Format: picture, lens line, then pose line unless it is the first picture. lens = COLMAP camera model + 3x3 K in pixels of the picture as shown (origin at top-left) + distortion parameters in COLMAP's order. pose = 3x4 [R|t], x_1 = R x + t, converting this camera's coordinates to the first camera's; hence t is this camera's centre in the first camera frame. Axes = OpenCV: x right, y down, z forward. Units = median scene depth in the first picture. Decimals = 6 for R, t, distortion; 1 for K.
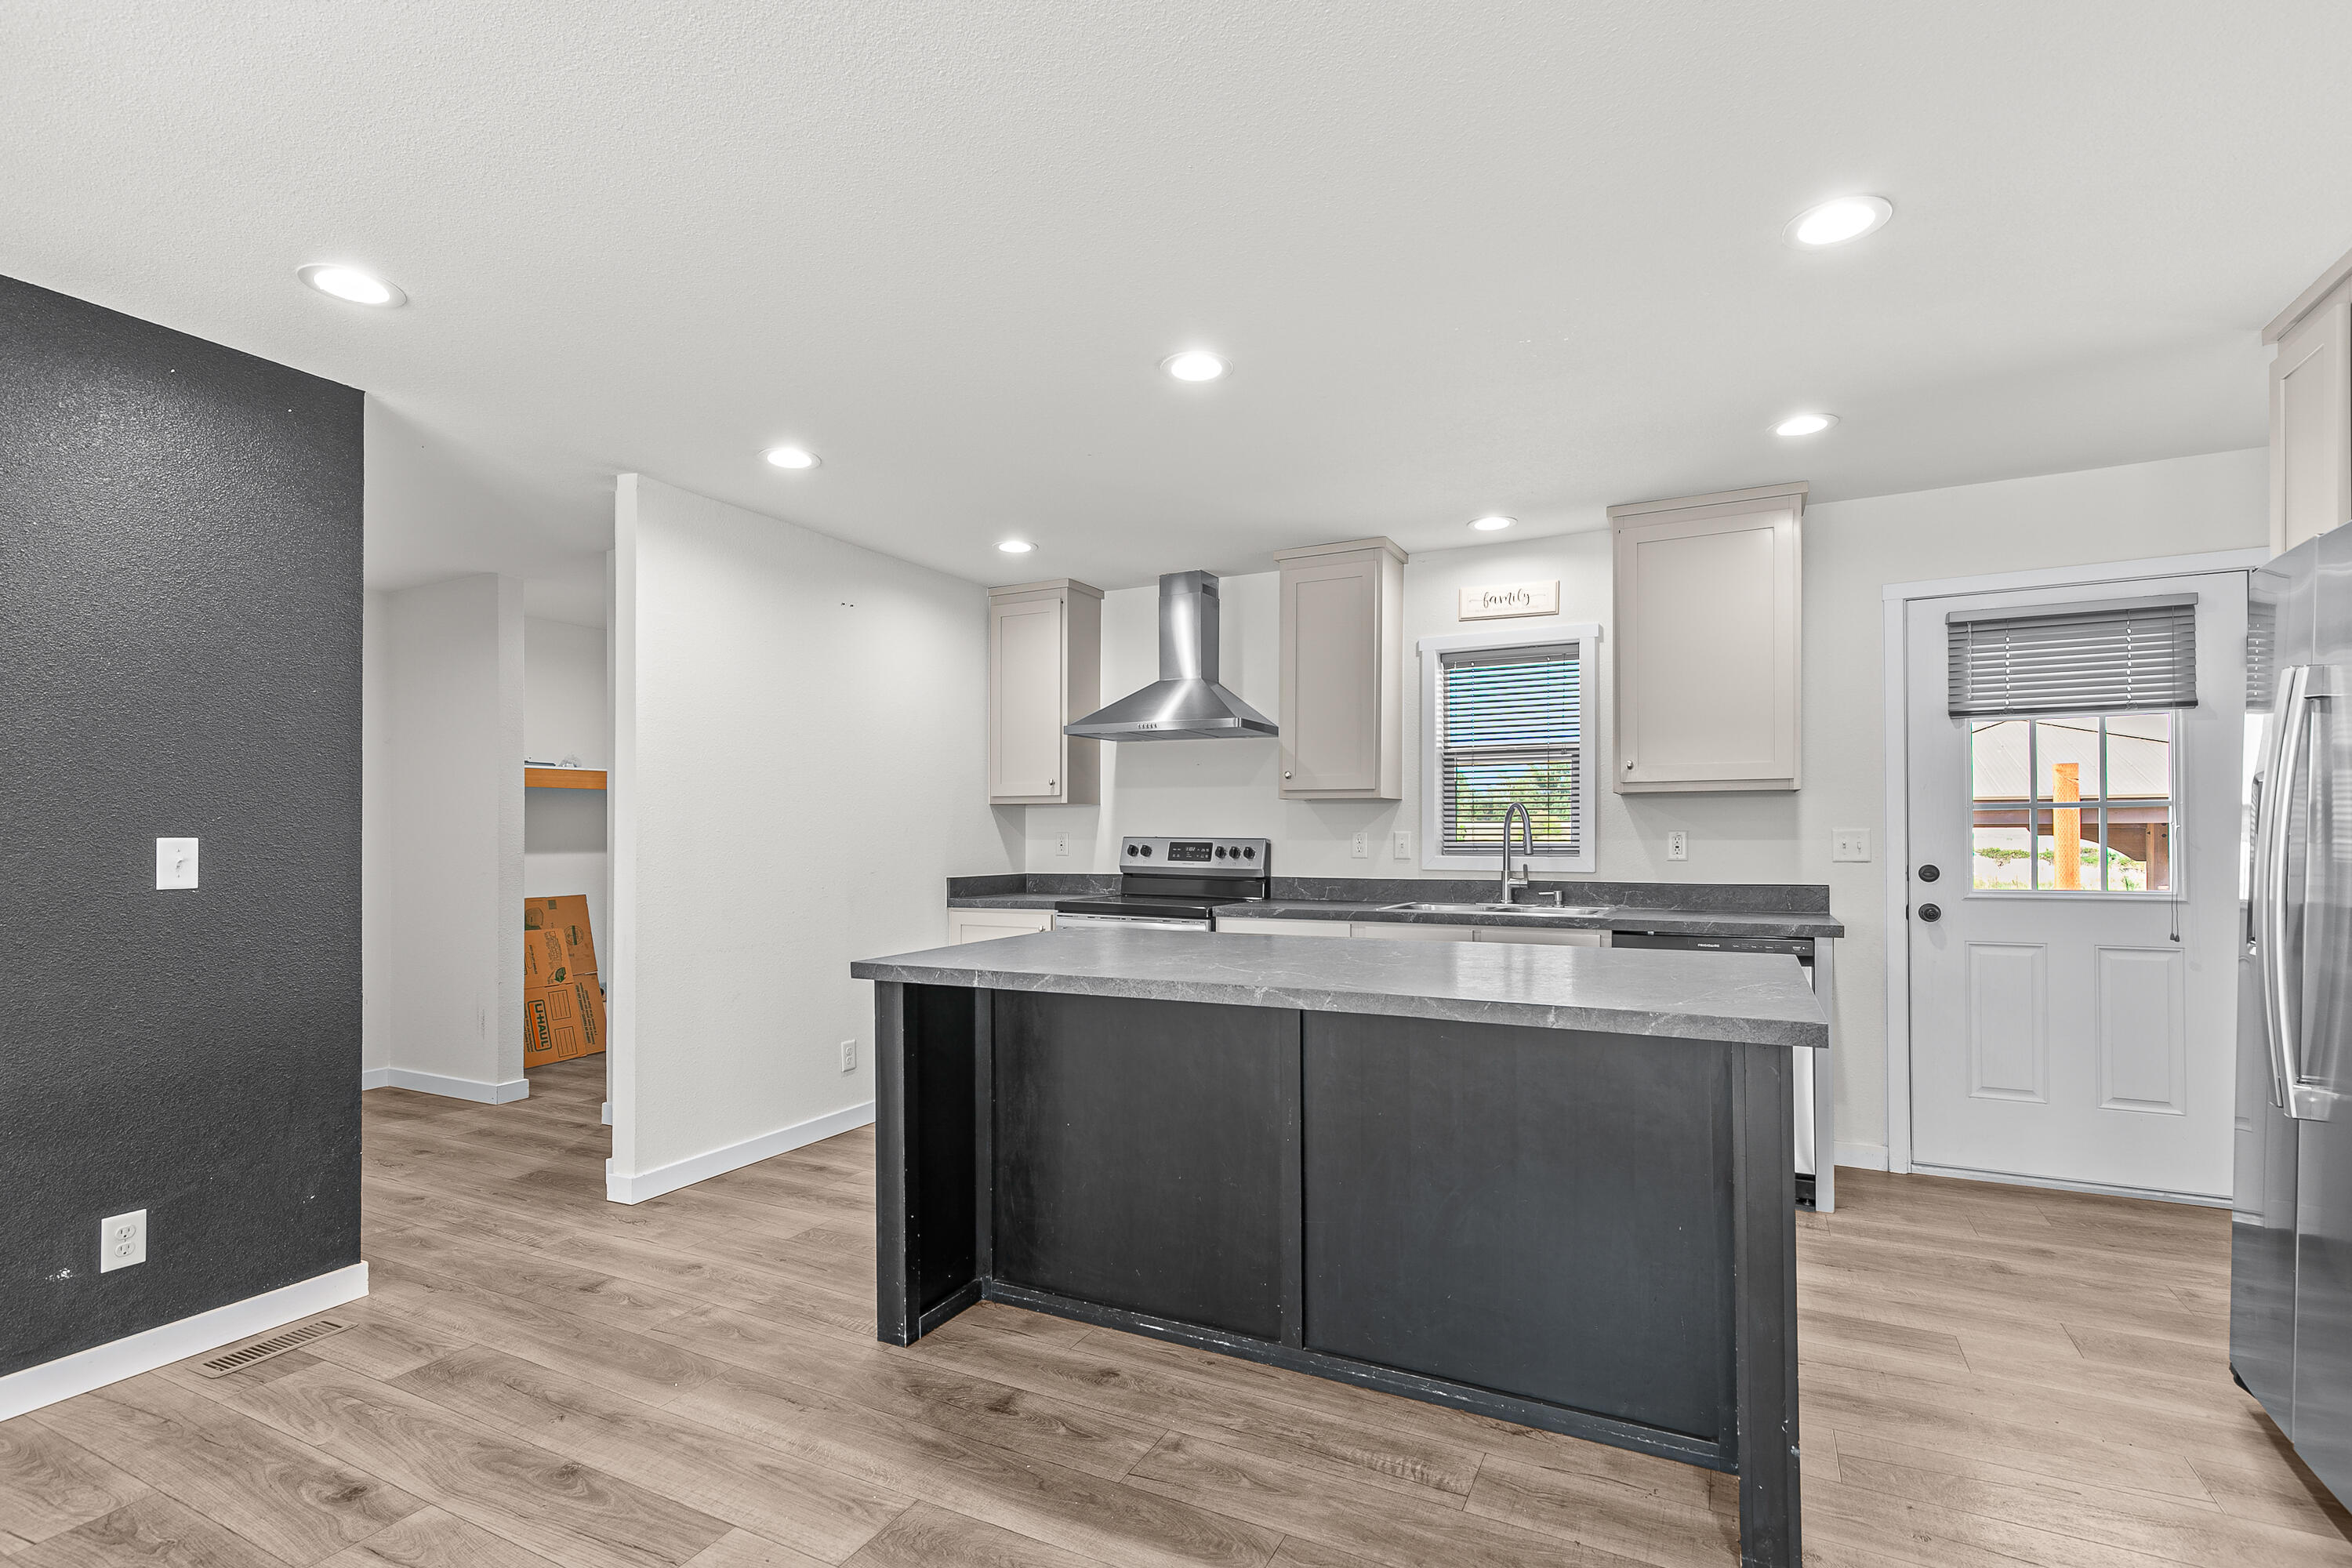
lens RADIAL K [[1143.3, 0, 1192.8], [0, 1143.3, 826.0], [0, 0, 1]] dist [0.015197, -0.002224]
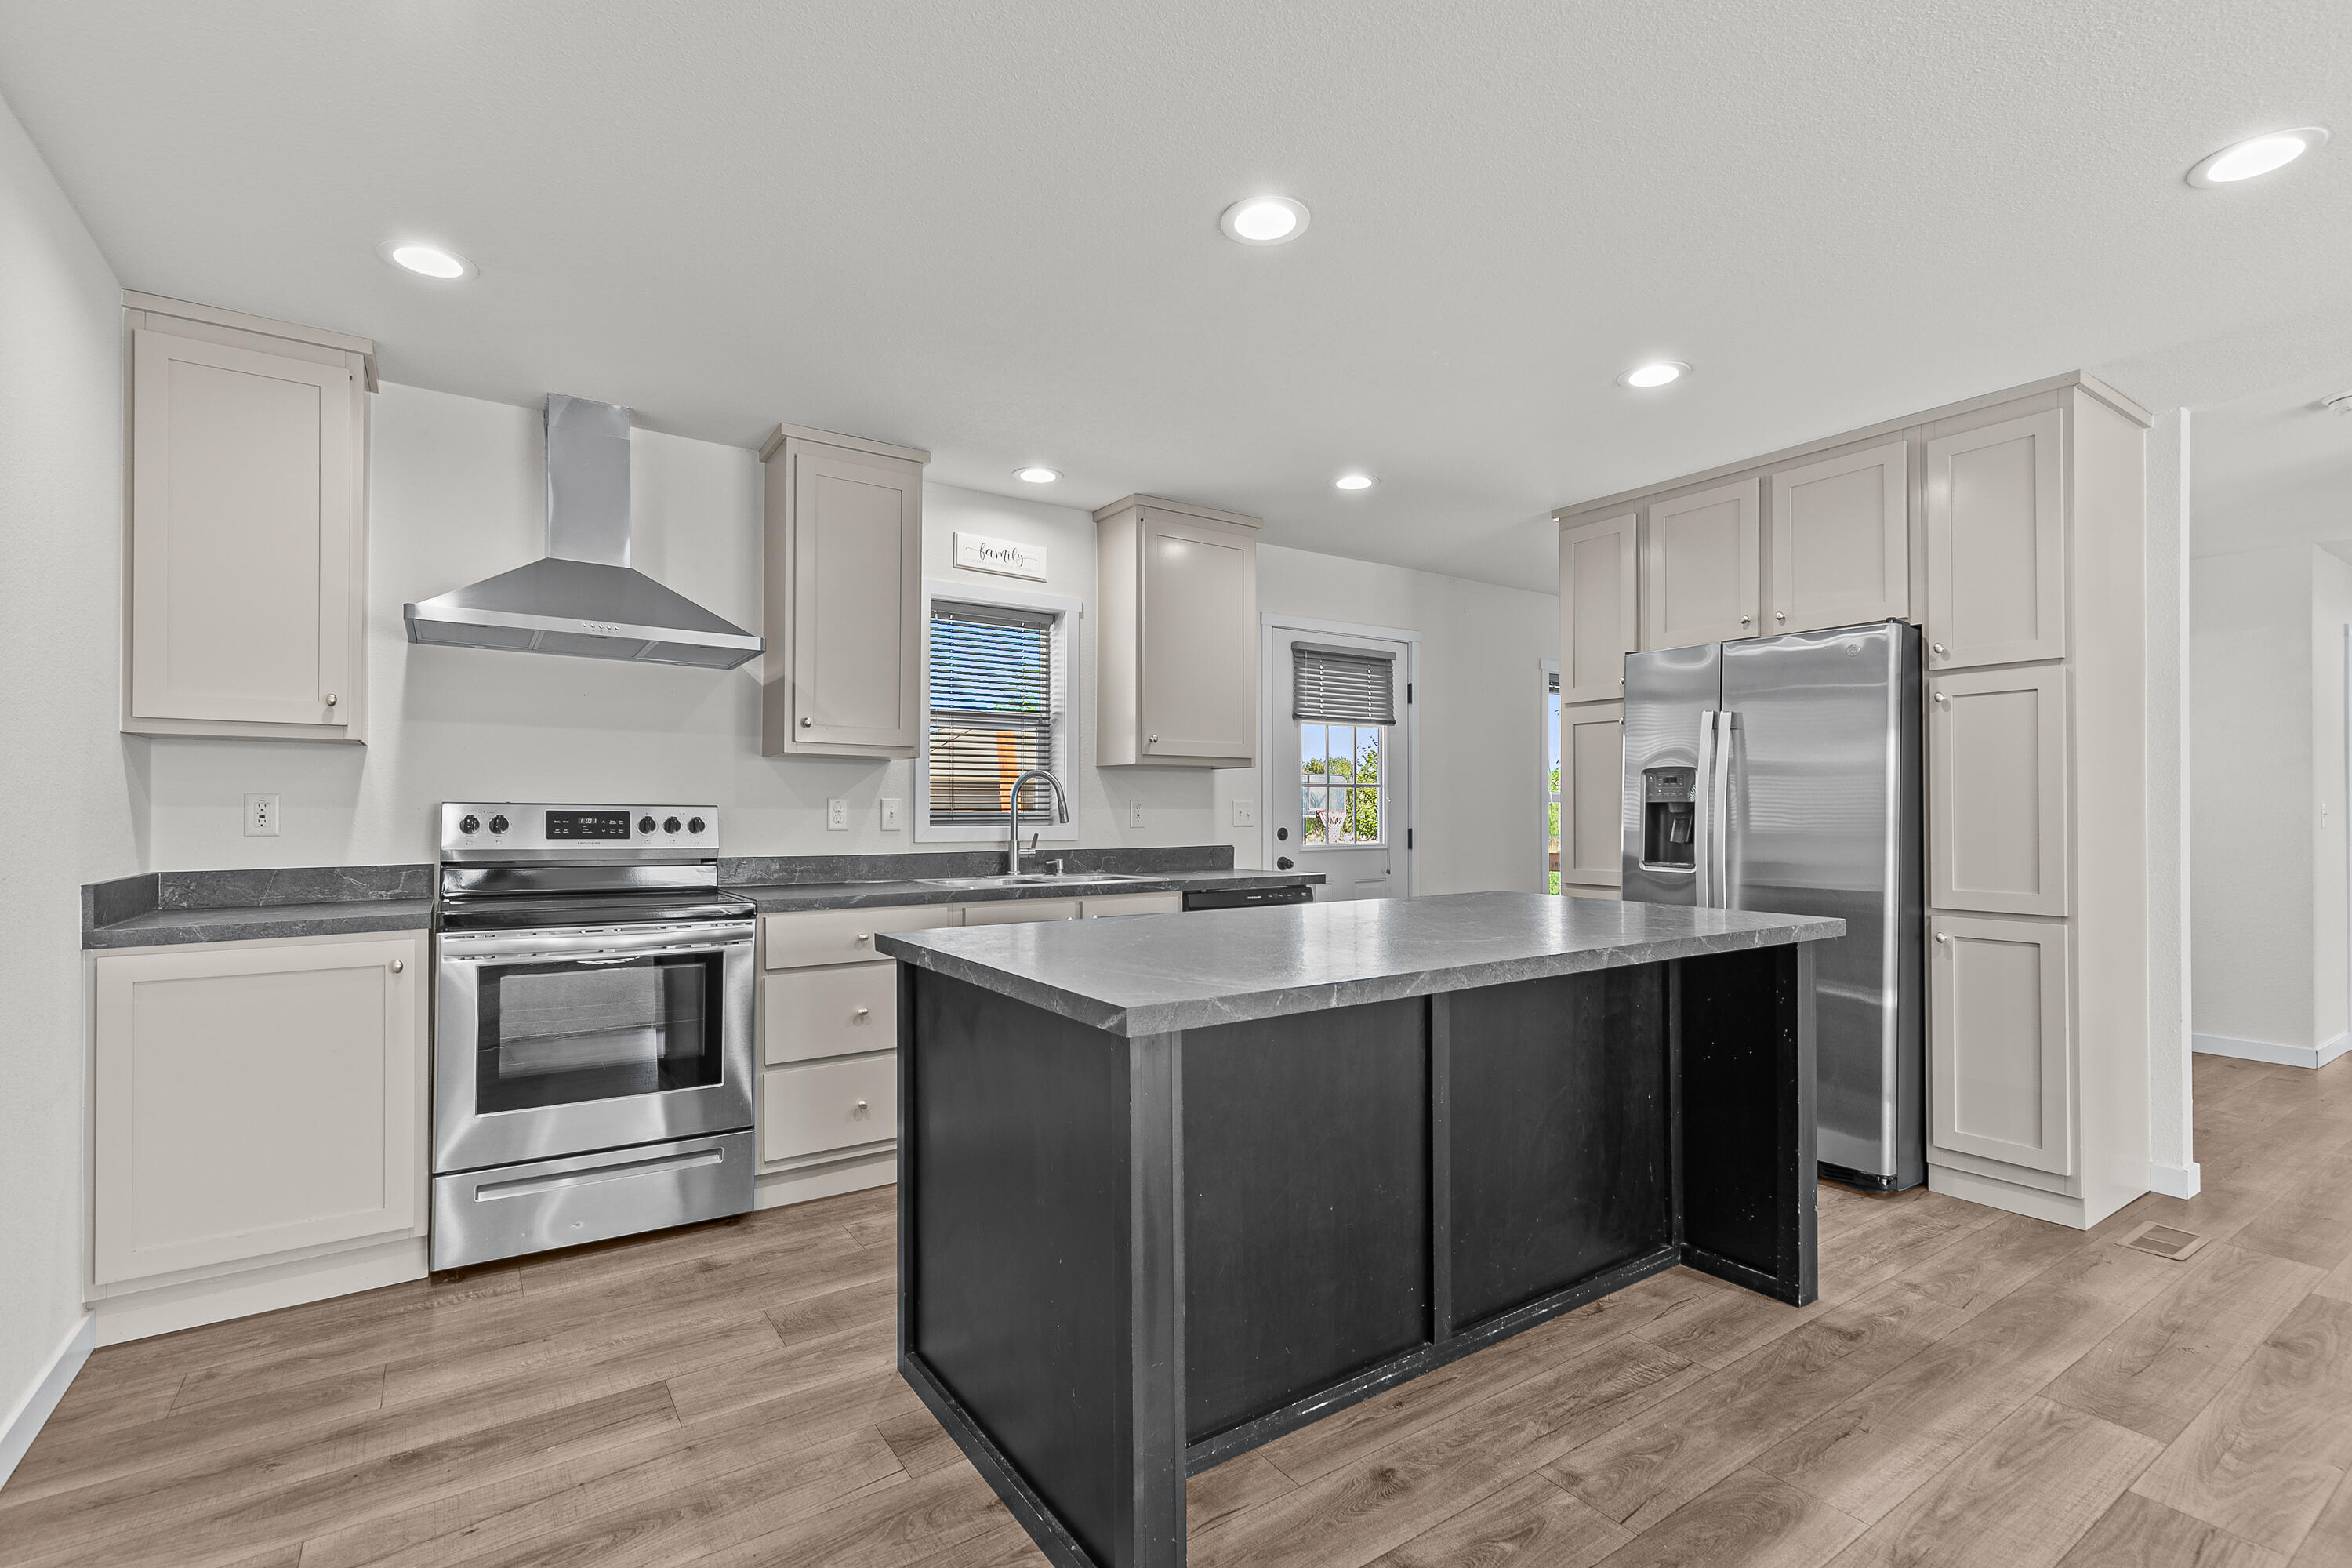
lens RADIAL K [[1076.8, 0, 1234.1], [0, 1076.8, 806.8], [0, 0, 1]] dist [0.014493, -0.002511]
pose [[0.452420, 0.006525, 0.891781, -0.511017], [-0.006857, 0.999969, -0.003837, 0.015124], [-0.891778, -0.004379, 0.452451, 0.494229]]
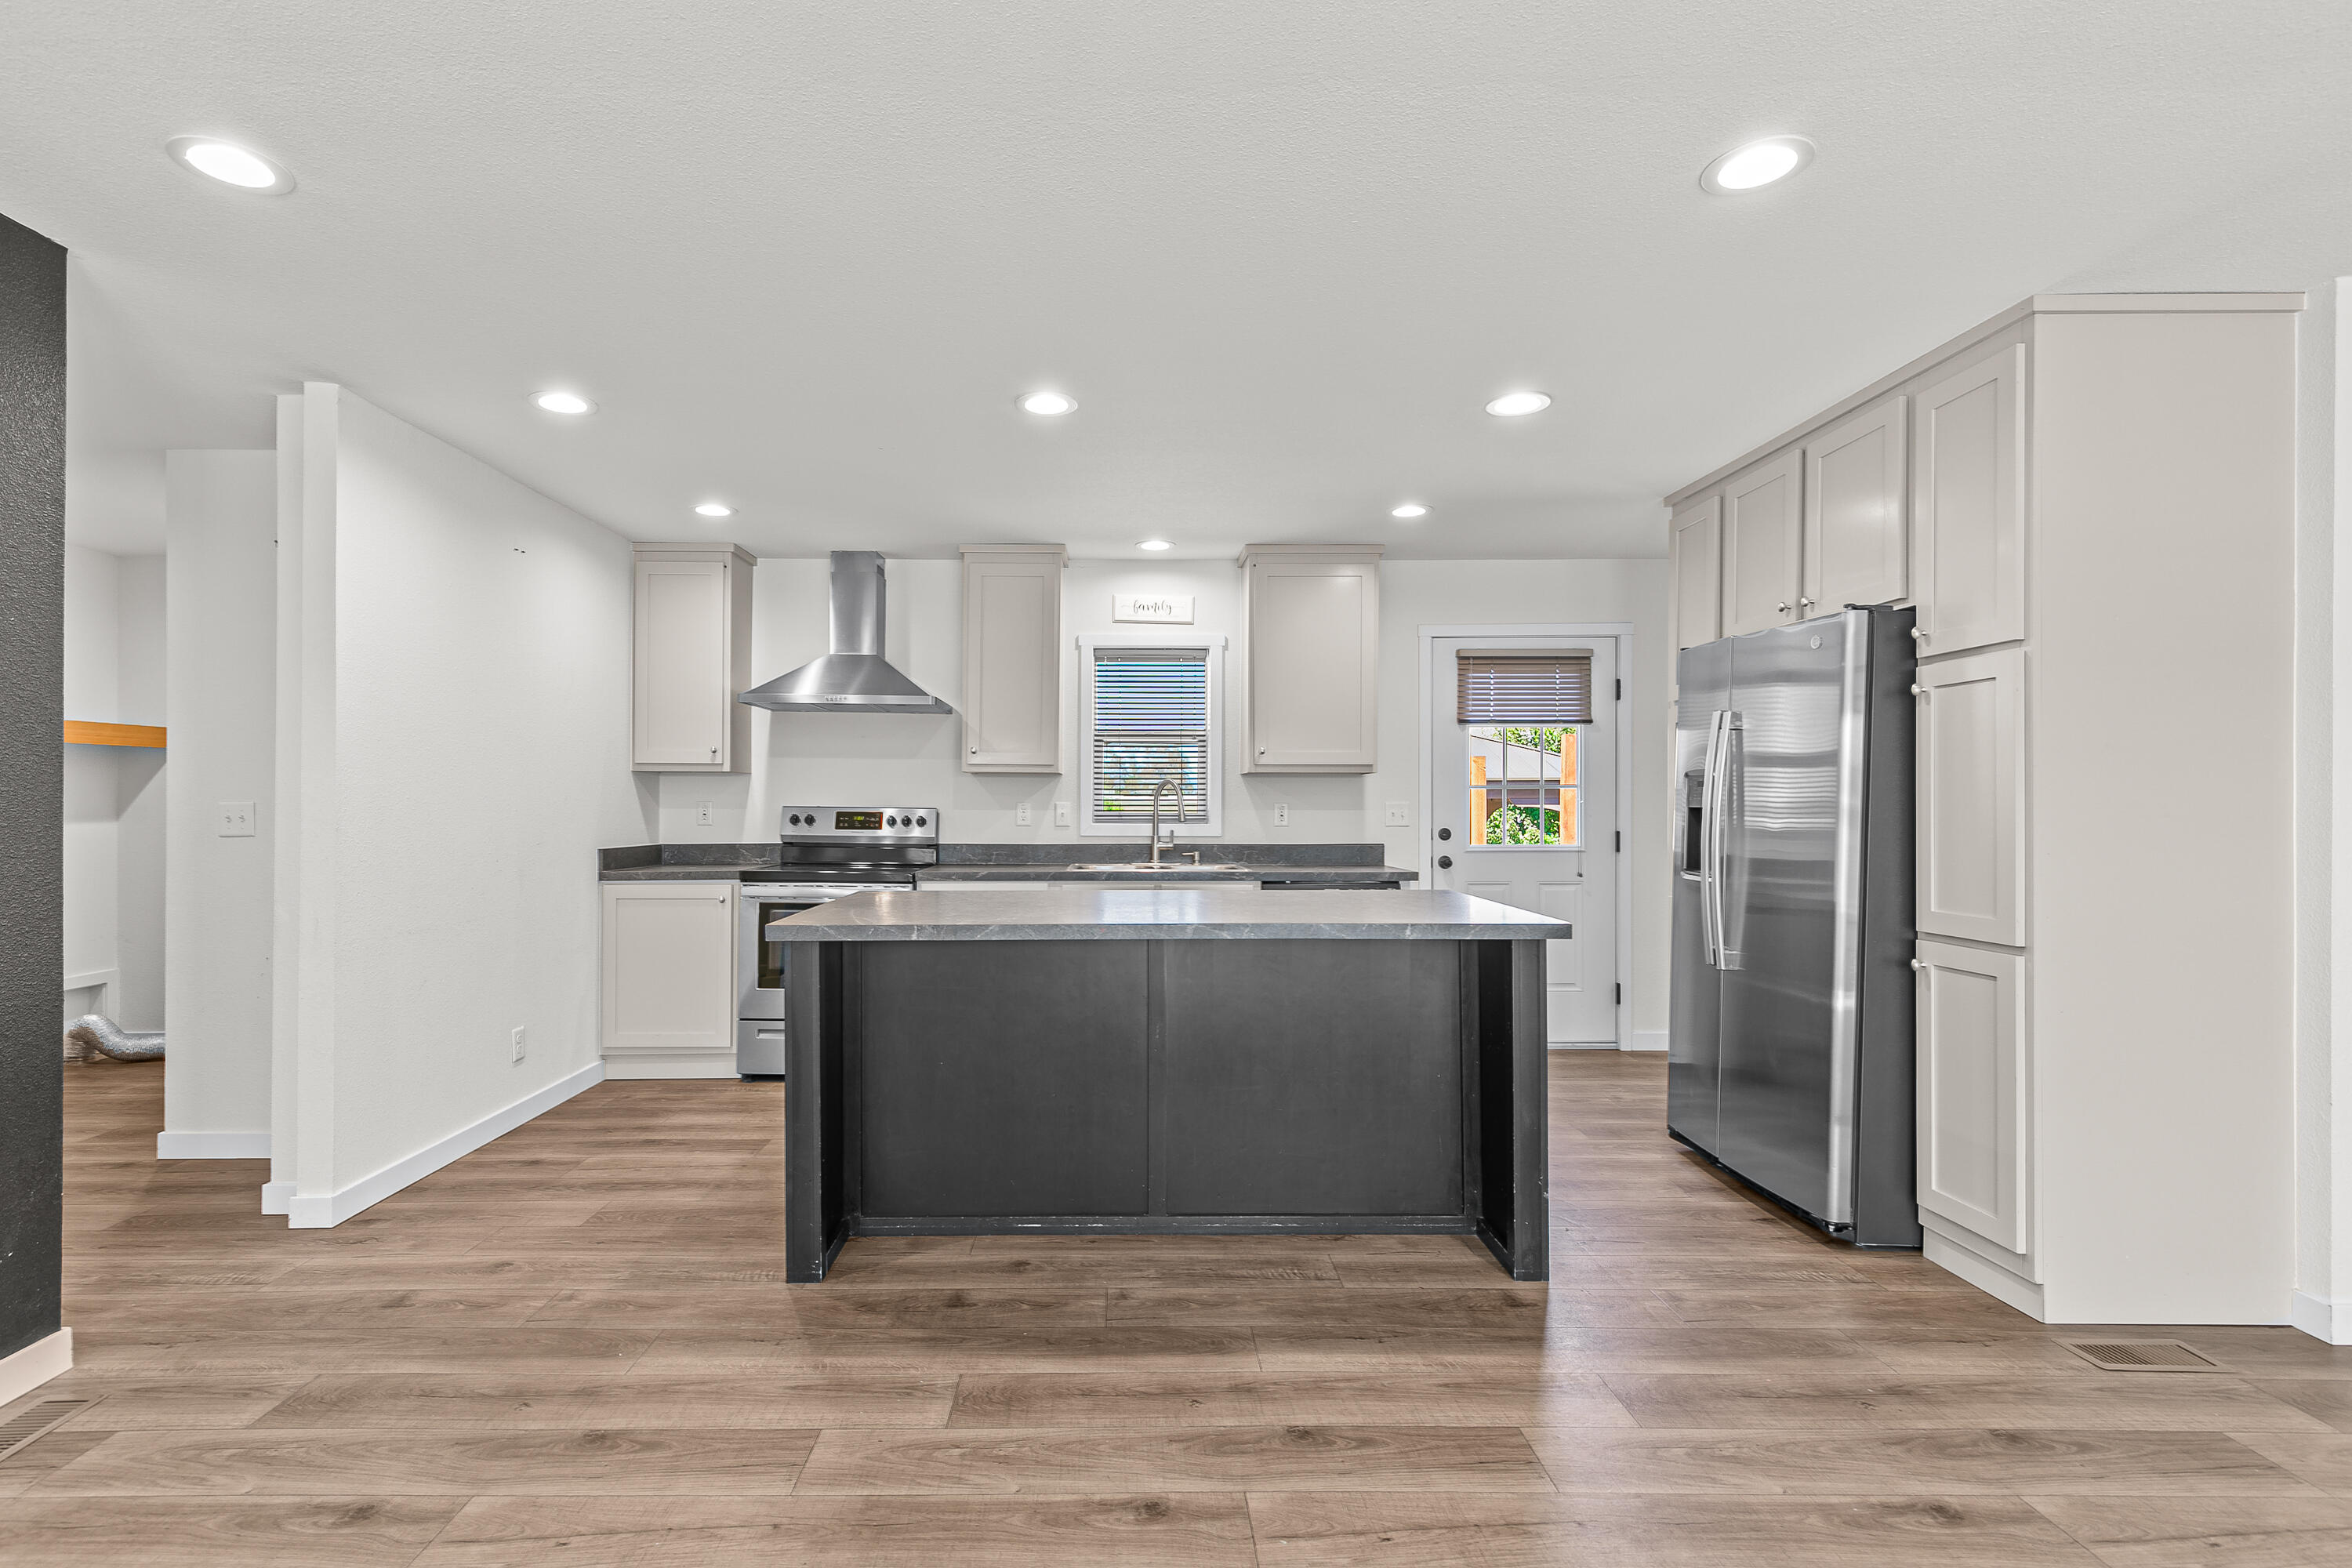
lens RADIAL K [[1143.3, 0, 1169.8], [0, 1143.3, 805.5], [0, 0, 1]] dist [0.015197, -0.002224]
pose [[0.877771, 0.003644, 0.479066, -0.327538], [-0.007367, 0.999956, 0.005893, 0.000454], [-0.479023, -0.008702, 0.877759, -0.063197]]
